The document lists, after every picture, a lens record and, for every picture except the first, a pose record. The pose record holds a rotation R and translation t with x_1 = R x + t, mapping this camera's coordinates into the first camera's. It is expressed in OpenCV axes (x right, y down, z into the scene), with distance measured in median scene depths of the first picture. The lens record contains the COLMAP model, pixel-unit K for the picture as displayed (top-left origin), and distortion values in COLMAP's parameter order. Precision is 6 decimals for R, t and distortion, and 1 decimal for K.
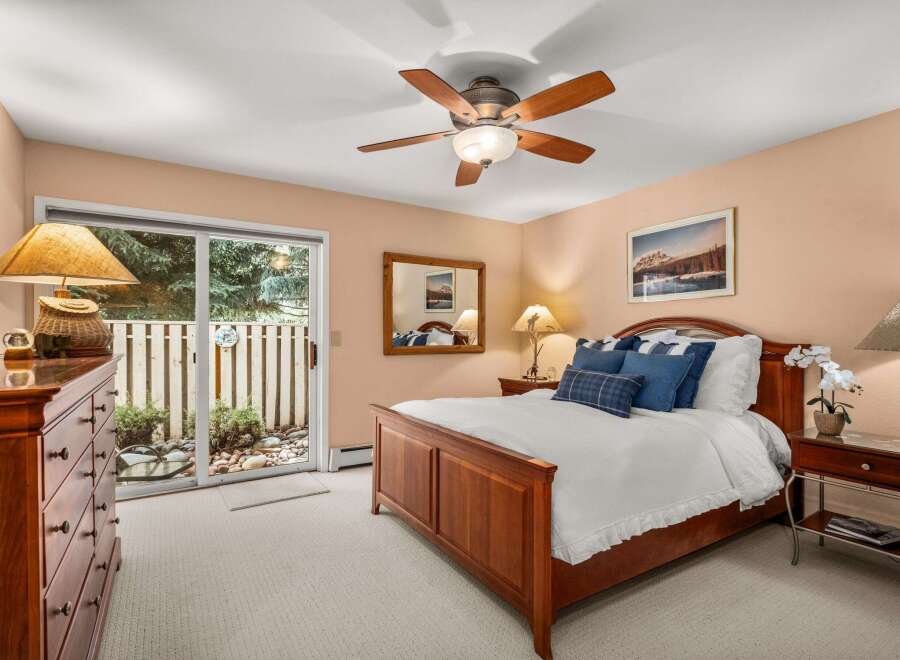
lens RADIAL K [[472.3, 0, 449.7], [0, 472.3, 330.8], [0, 0, 1]] dist [0.028503, -0.008572]
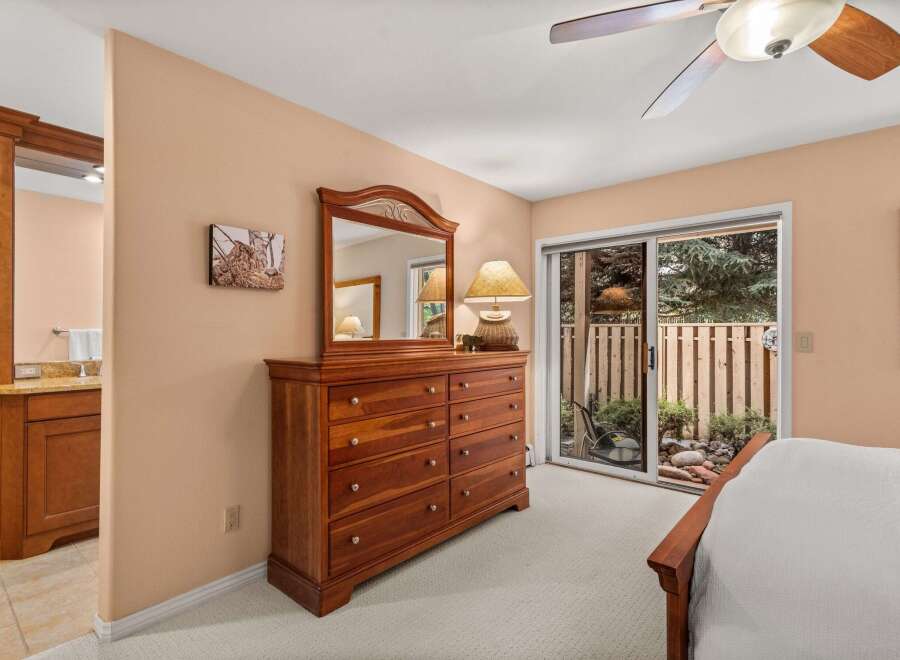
lens RADIAL K [[472.3, 0, 453.6], [0, 472.3, 330.8], [0, 0, 1]] dist [0.028503, -0.008572]
pose [[0.304303, -0.010542, -0.952517, 0.234599], [0.005376, 0.999942, -0.009350, 0.002529], [0.952560, -0.002275, 0.304342, 0.185969]]
